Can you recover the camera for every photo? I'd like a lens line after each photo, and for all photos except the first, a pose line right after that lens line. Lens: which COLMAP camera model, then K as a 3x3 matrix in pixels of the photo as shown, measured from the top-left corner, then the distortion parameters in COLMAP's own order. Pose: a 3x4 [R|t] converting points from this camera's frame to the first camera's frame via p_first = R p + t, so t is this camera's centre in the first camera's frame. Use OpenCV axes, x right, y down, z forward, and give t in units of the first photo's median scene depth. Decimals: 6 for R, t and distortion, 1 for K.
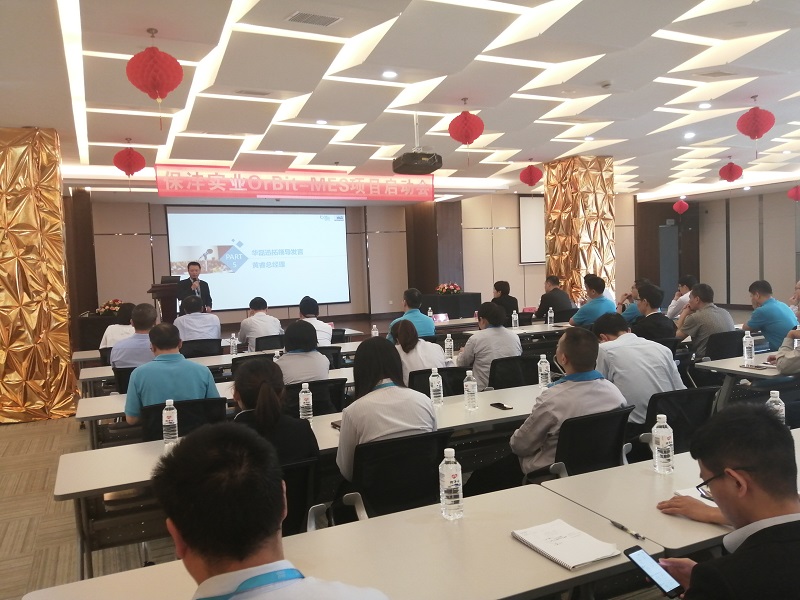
lens RADIAL K [[613.6, 0, 400.0], [0, 613.6, 300.0], [0, 0, 1]] dist [0.100749, -0.156760]
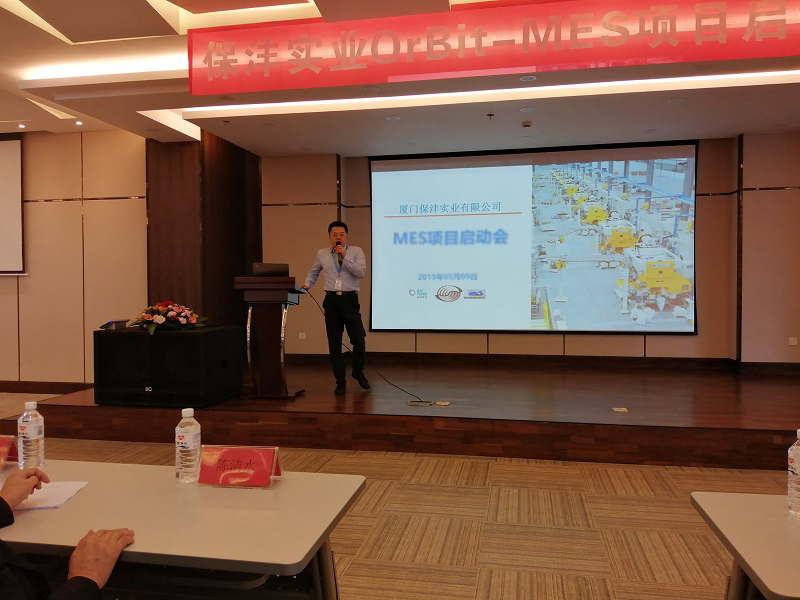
lens RADIAL K [[624.6, 0, 385.0], [0, 624.6, 298.2], [0, 0, 1]] dist [0.082246, -0.105550]
pose [[0.813836, 0.047431, -0.579156, 0.010187], [-0.057446, 0.998348, 0.001037, -0.012025], [0.578249, 0.032427, 0.815216, 0.471457]]
